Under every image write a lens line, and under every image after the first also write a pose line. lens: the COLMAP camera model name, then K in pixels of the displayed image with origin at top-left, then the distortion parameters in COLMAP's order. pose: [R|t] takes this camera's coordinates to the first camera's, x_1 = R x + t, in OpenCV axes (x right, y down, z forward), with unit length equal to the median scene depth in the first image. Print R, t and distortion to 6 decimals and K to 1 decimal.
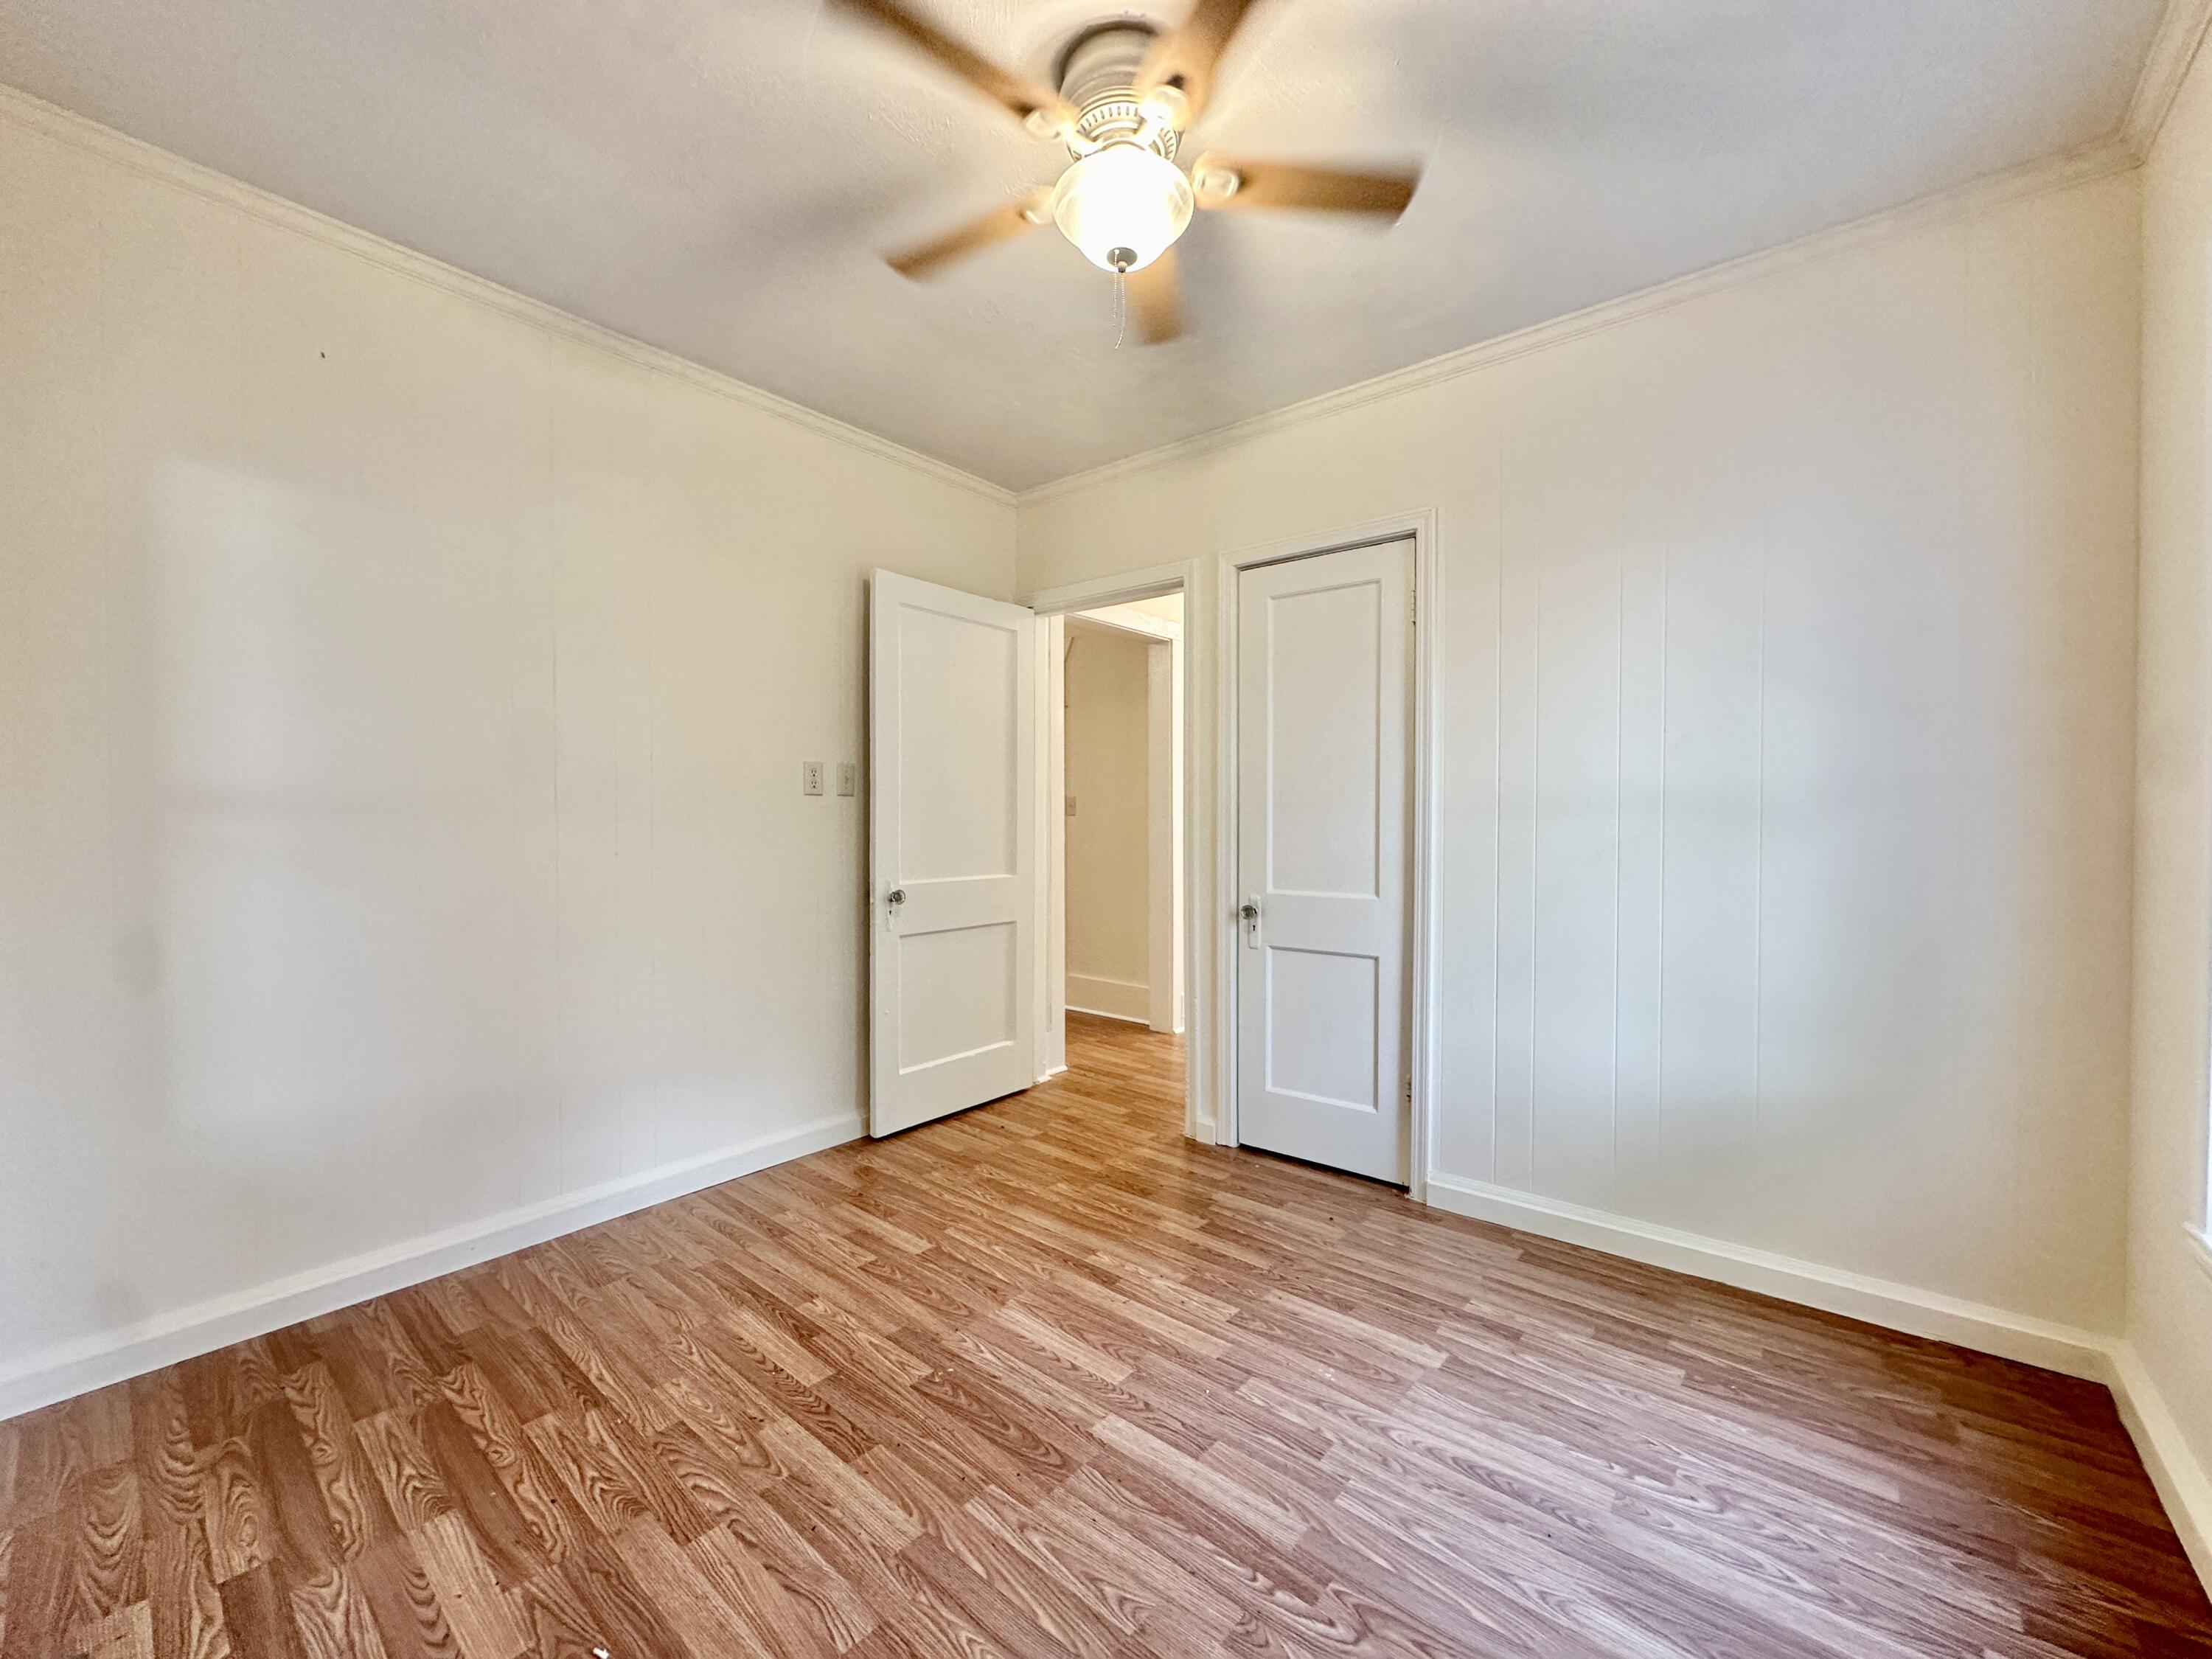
lens RADIAL K [[888.5, 0, 1111.1], [0, 888.5, 819.3], [0, 0, 1]] dist [-0.002533, 0.000779]
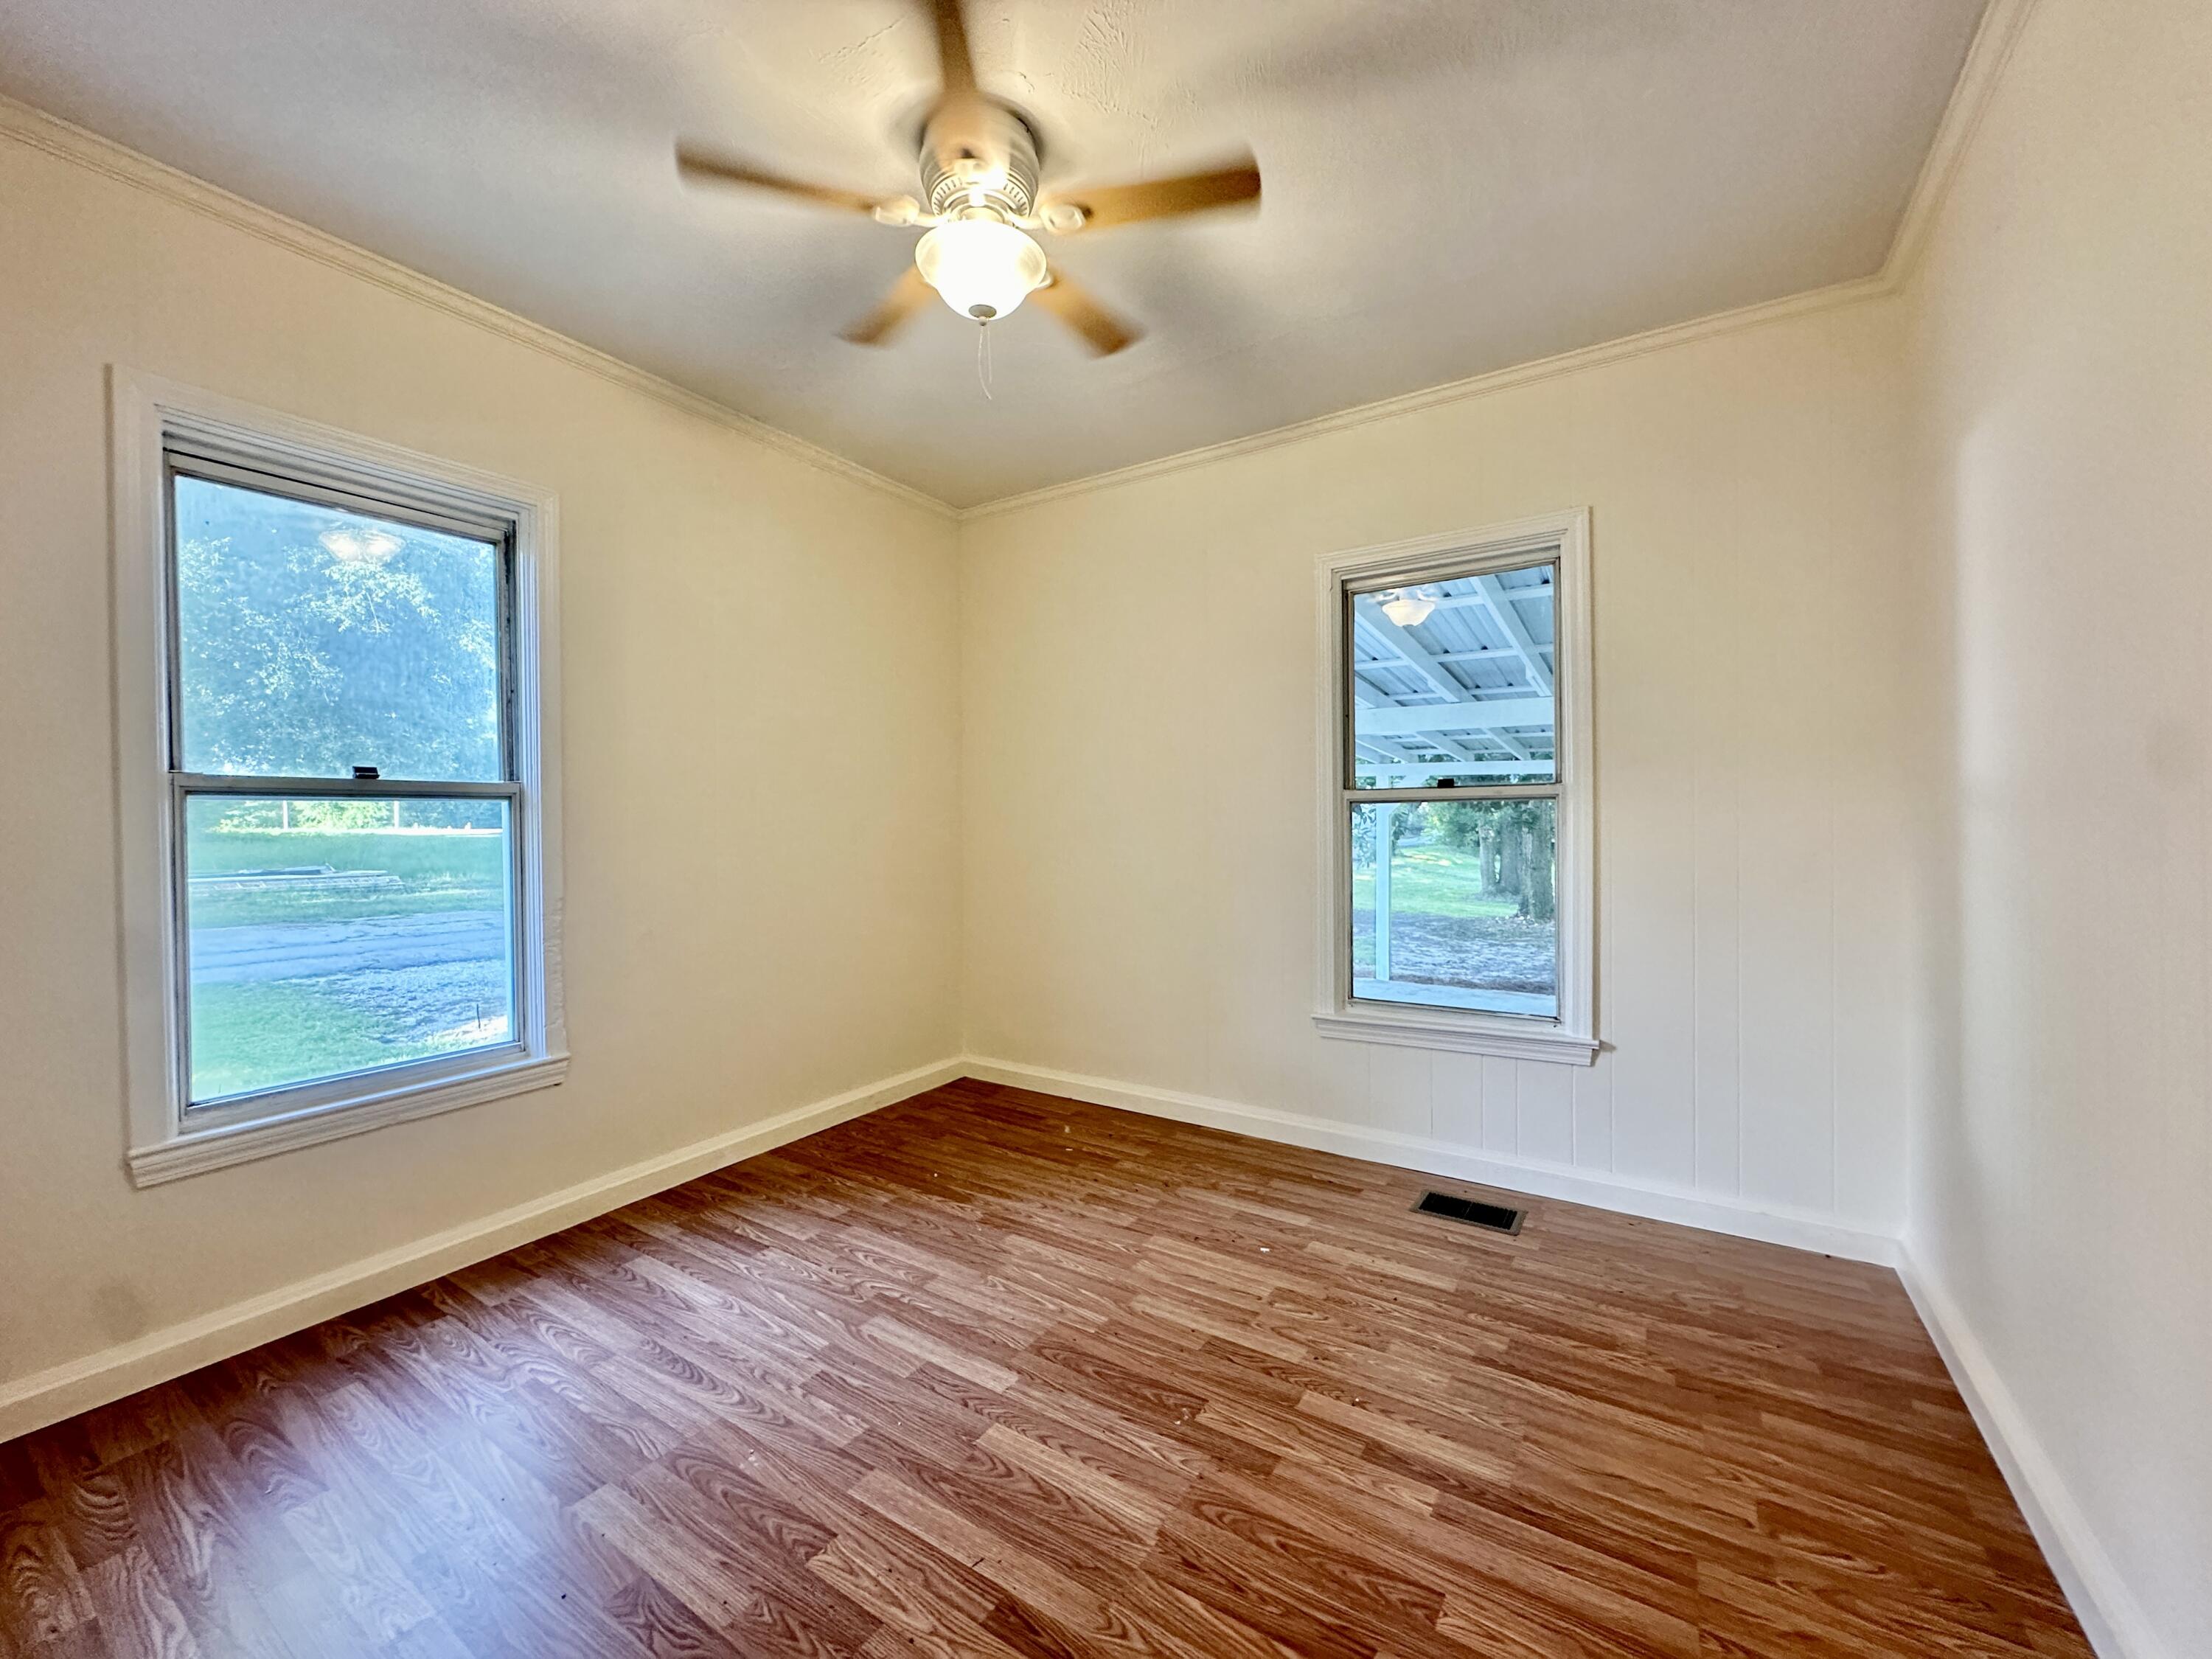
lens RADIAL K [[888.5, 0, 1119.6], [0, 888.5, 826.2], [0, 0, 1]] dist [-0.002533, 0.000779]
pose [[-0.990696, 0.008870, -0.135805, -0.002455], [0.008435, 0.999957, 0.003780, 0.000653], [0.135832, 0.002600, -0.990728, 2.039298]]
